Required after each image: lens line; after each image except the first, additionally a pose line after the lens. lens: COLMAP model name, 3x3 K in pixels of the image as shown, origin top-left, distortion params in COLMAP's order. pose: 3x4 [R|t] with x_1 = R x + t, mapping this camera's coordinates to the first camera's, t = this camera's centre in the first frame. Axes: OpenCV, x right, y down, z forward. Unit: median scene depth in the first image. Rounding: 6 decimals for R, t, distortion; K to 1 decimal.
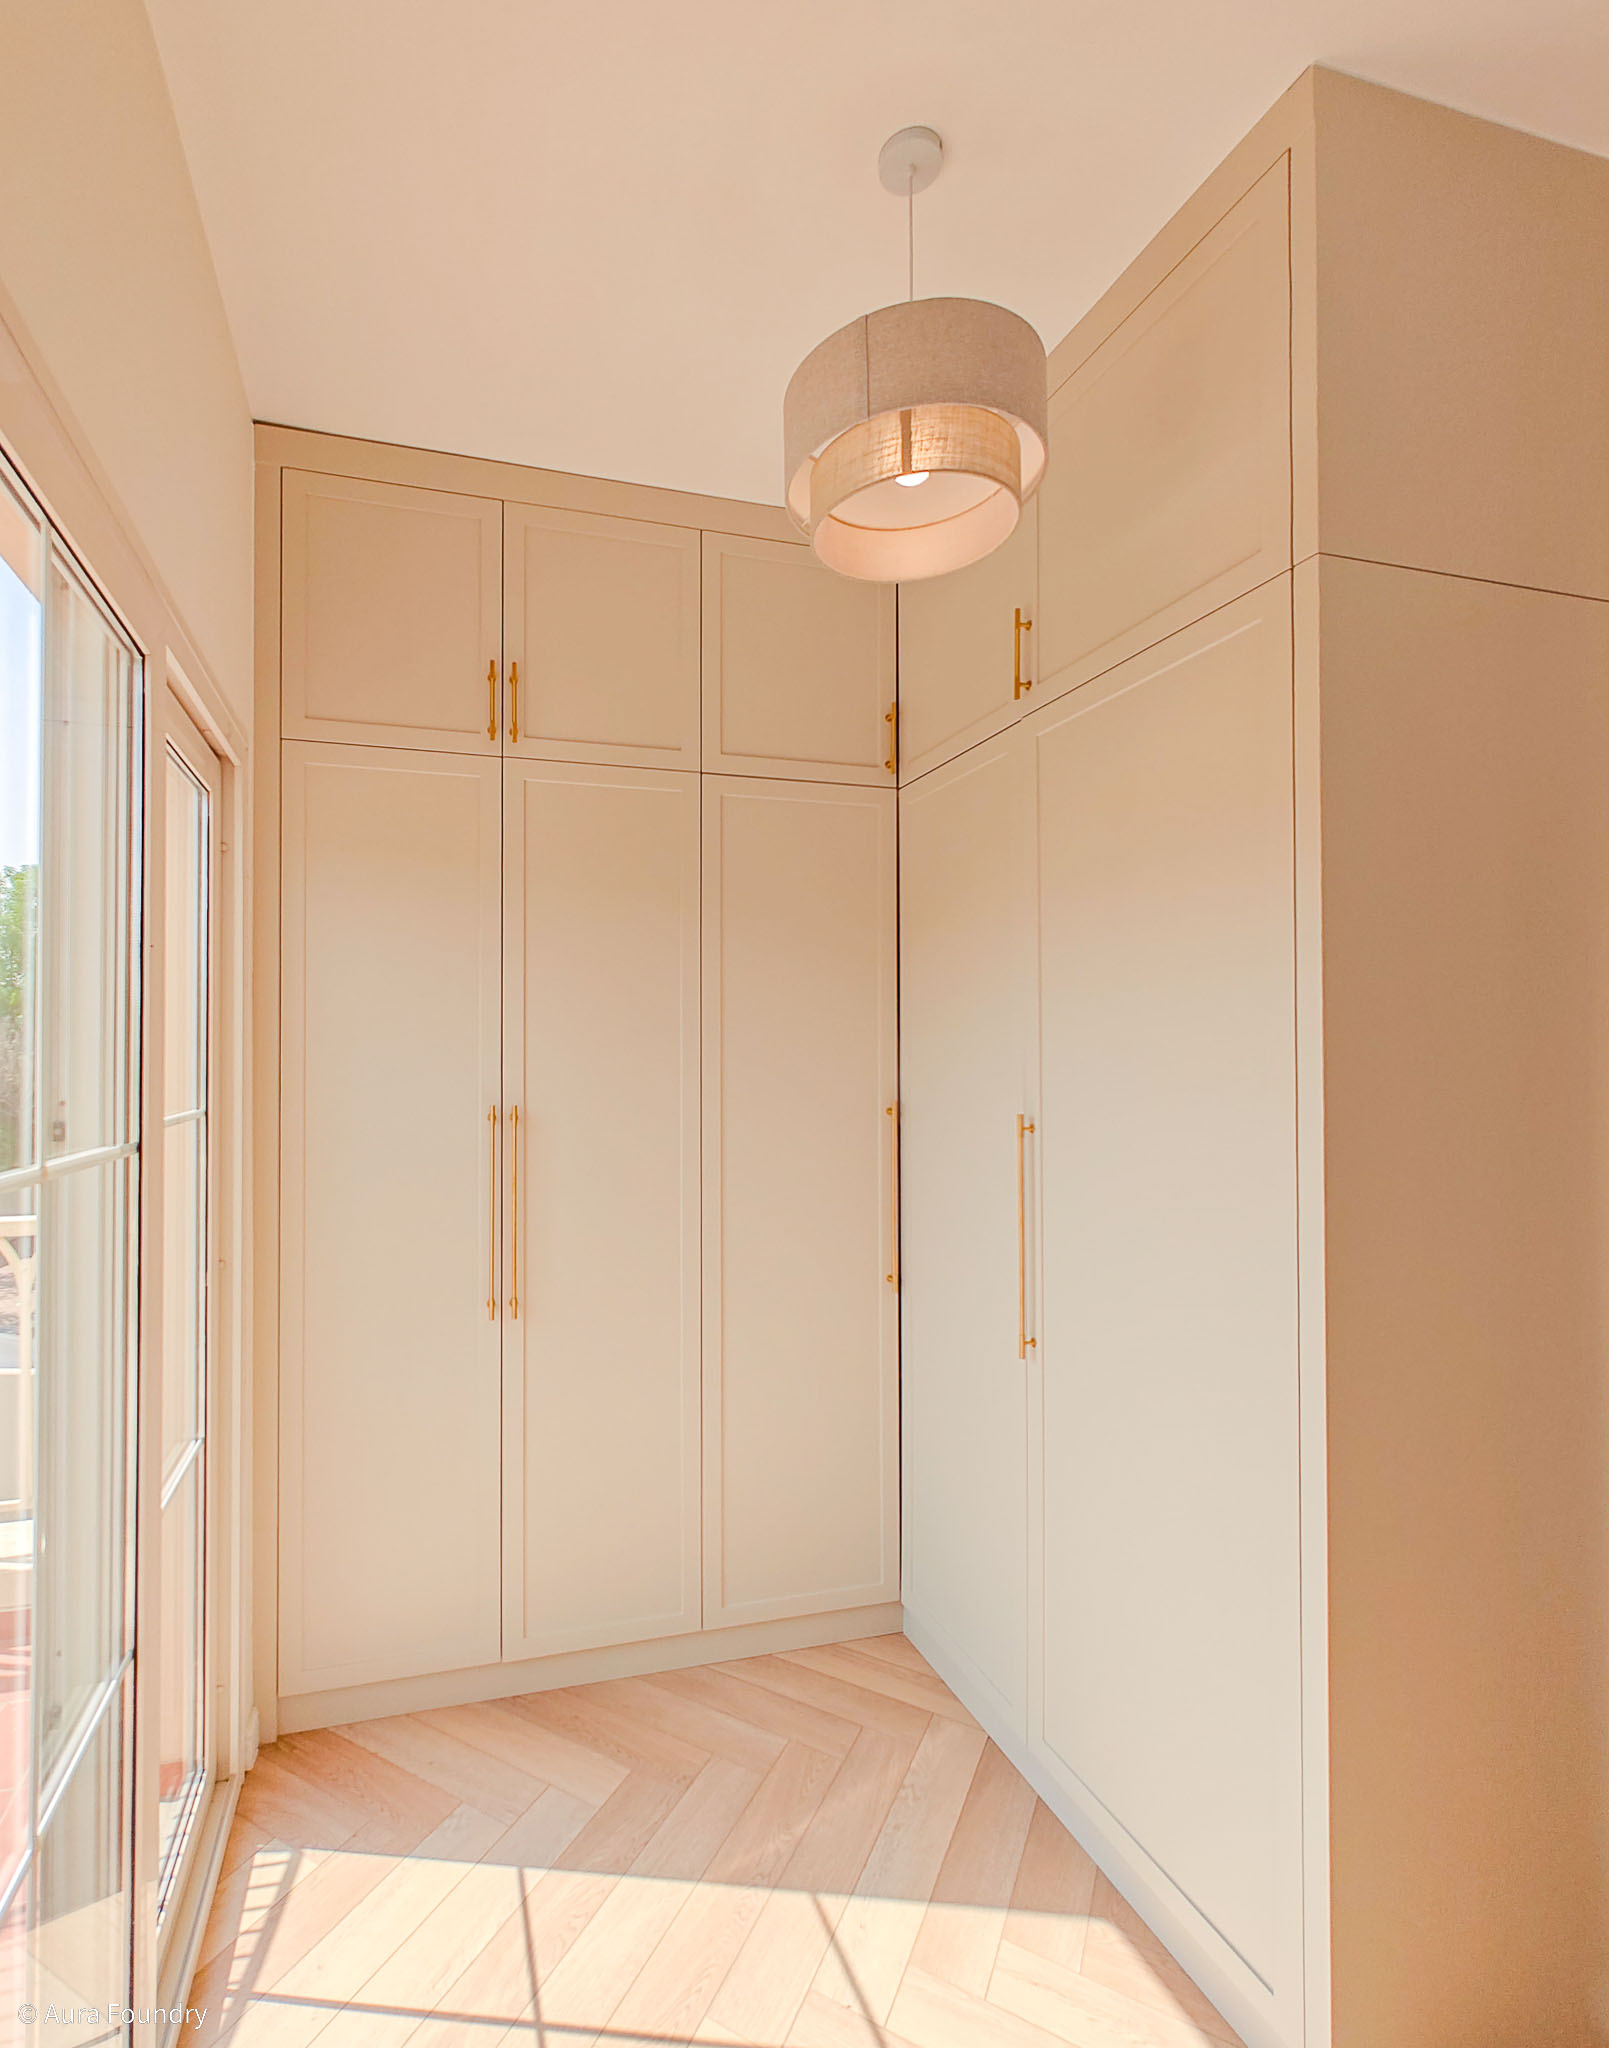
lens RADIAL K [[941.1, 0, 676.3], [0, 941.1, 1048.8], [0, 0, 1]] dist [0.007847, -0.000784]
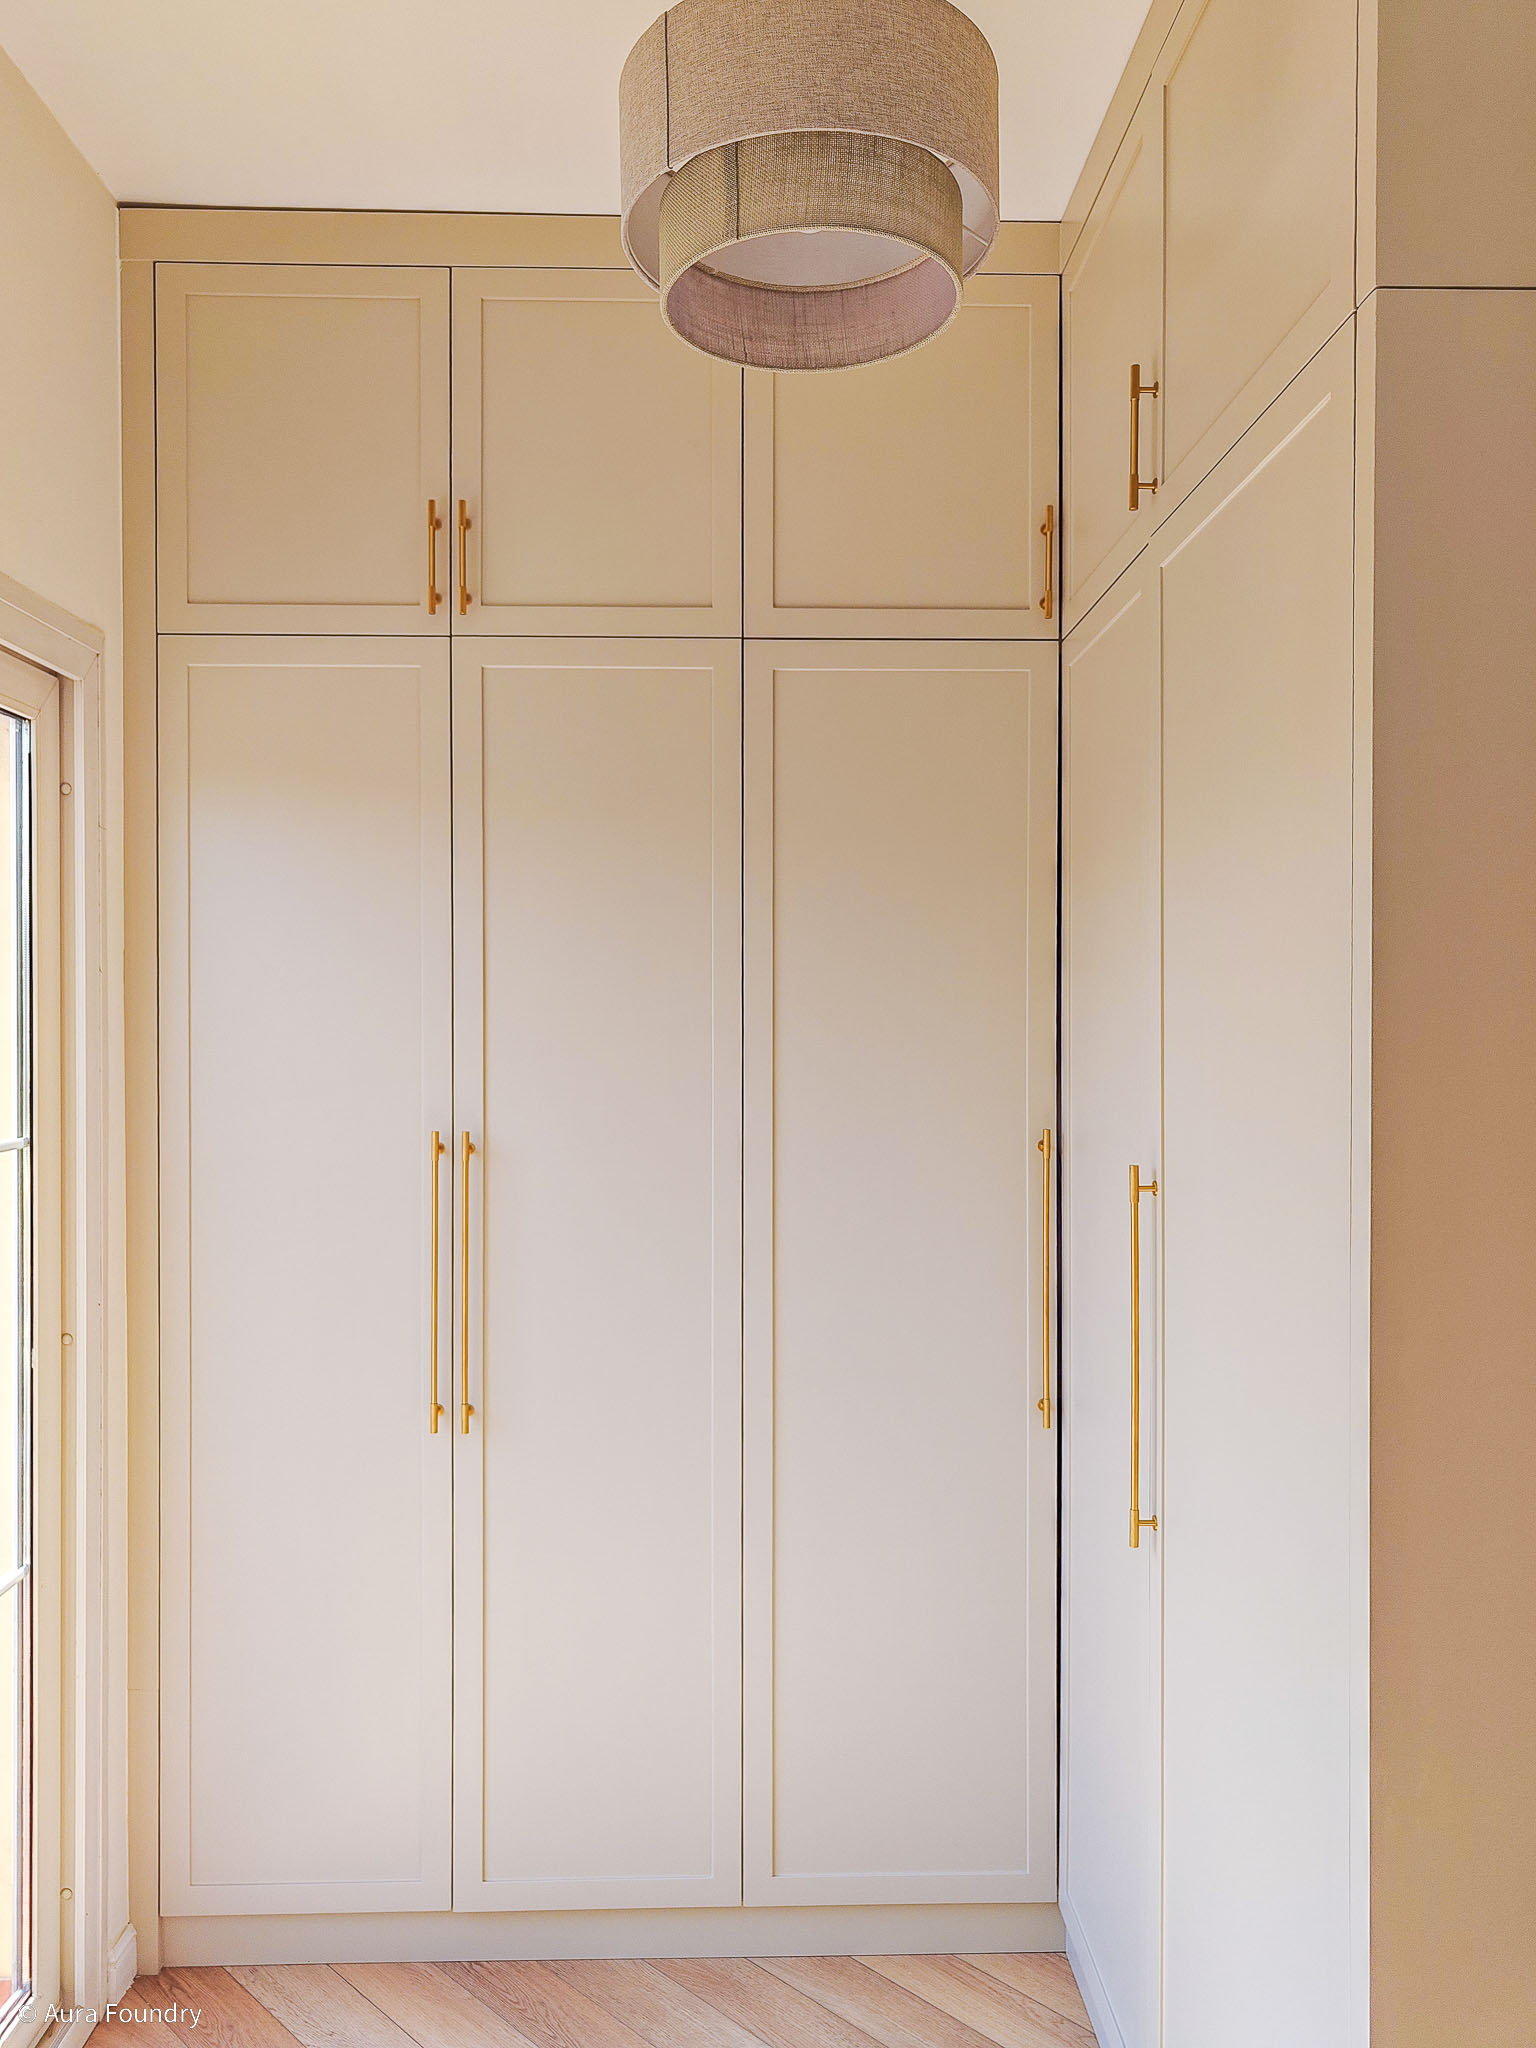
lens RADIAL K [[1464.2, 0, 767.7], [0, 1464.2, 1025.0], [0, 0, 1]] dist [0.019768, -0.009783]
pose [[0.973640, -0.001206, -0.228088, 0.309420], [0.004931, 0.999864, 0.015763, -0.037167], [0.228038, -0.016472, 0.973513, -0.019051]]
